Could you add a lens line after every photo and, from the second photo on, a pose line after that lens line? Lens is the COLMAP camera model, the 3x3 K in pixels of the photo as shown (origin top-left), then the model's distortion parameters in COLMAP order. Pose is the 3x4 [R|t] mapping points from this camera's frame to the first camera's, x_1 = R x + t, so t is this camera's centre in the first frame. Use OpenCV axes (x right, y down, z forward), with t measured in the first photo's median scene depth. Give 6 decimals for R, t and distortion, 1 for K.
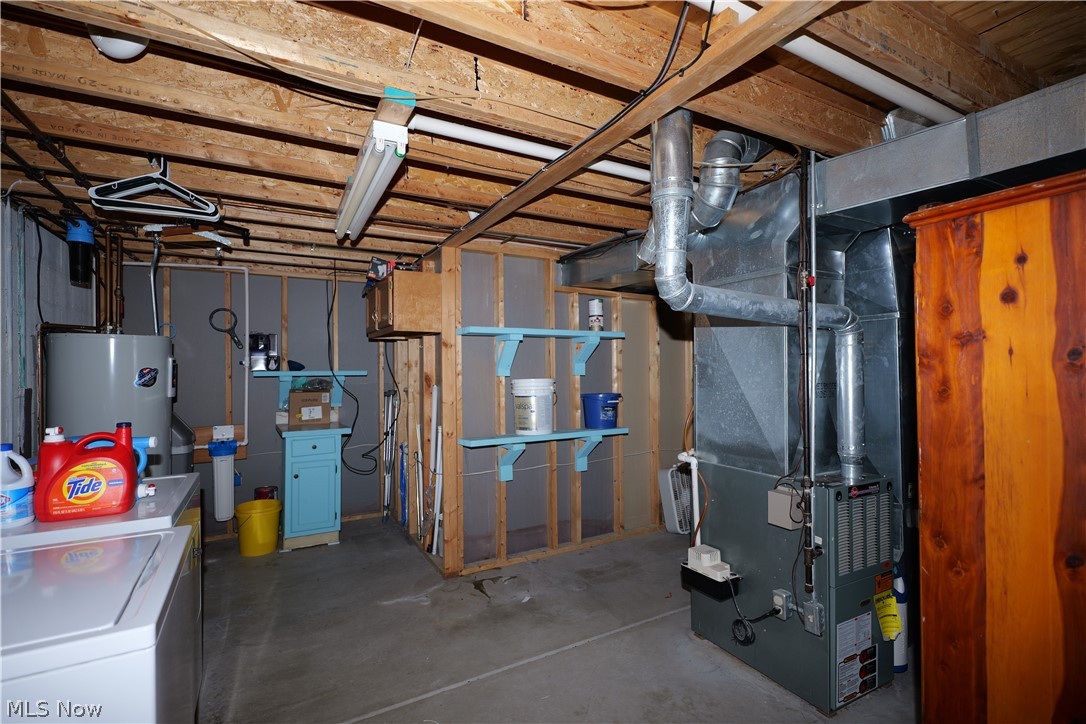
lens RADIAL K [[497.7, 0, 542.8], [0, 497.7, 366.3], [0, 0, 1]] dist [0.001473, 0.000206]
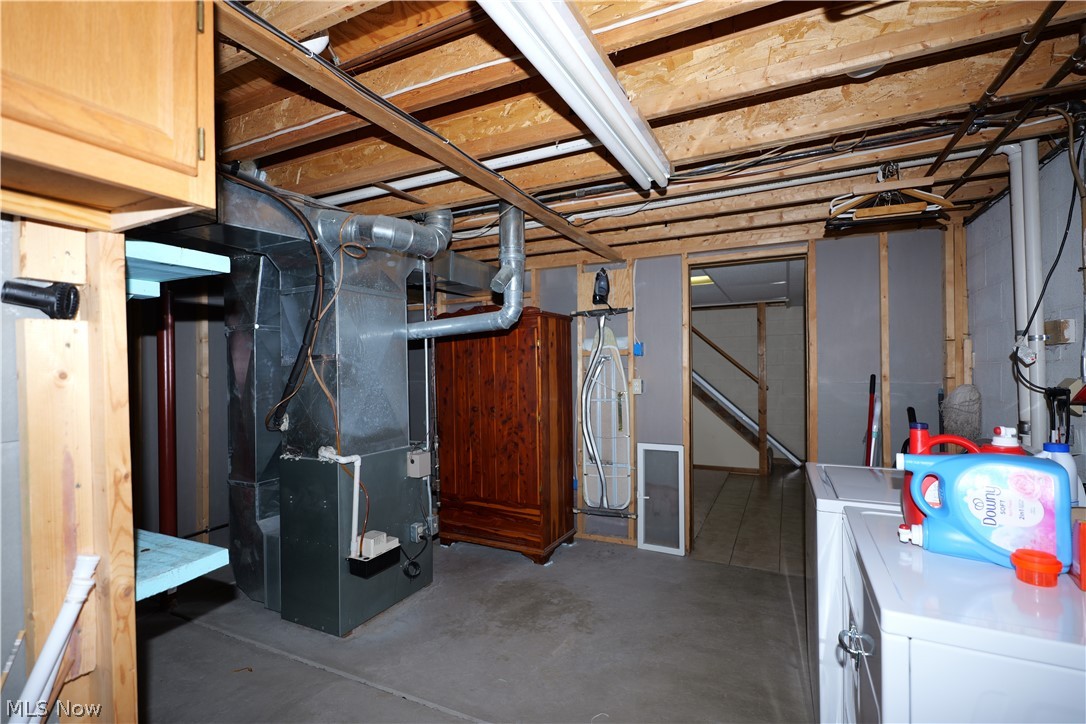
lens RADIAL K [[497.7, 0, 542.8], [0, 497.7, 366.3], [0, 0, 1]] dist [0.001473, 0.000206]
pose [[-0.570537, 0.012953, 0.821170, -0.613707], [0.014463, 0.999879, -0.005724, 0.009507], [-0.821145, 0.008611, -0.570655, 1.026482]]
